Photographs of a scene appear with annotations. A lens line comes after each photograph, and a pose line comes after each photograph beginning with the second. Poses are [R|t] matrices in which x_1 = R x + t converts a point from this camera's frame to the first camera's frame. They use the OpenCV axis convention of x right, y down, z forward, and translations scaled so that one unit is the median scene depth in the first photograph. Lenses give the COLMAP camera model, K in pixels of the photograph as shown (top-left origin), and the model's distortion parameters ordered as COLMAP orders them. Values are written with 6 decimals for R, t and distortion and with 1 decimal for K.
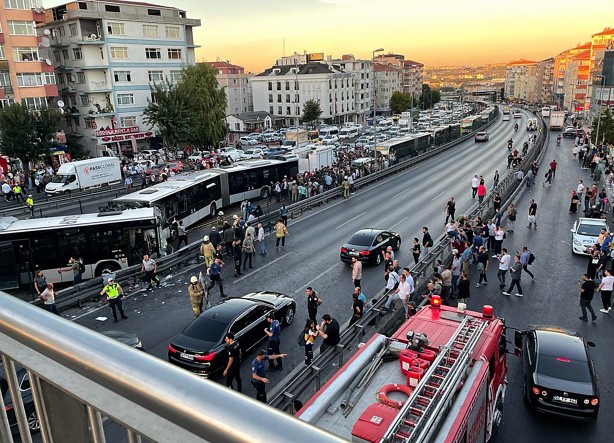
lens RADIAL K [[461.5, 0, 309.5], [0, 461.5, 211.9], [0, 0, 1]] dist [0.090855, -0.115969]
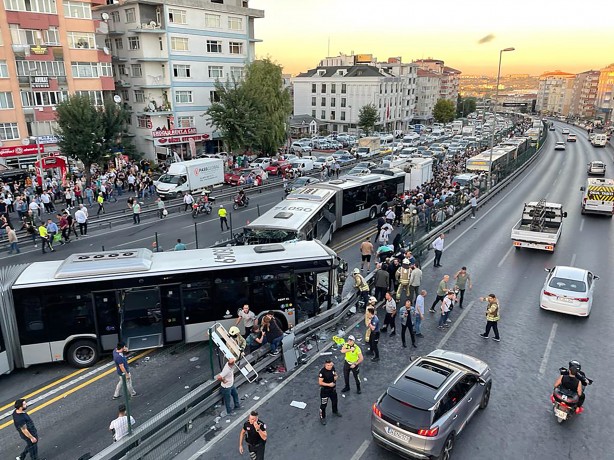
lens RADIAL K [[453.2, 0, 306.1], [0, 453.2, 236.0], [0, 0, 1]] dist [0.086261, -0.111750]
pose [[0.999206, 0.039847, 0.000268, -0.143968], [-0.039819, 0.998198, 0.044891, -0.020569], [0.001521, -0.044866, 0.998992, 0.100419]]
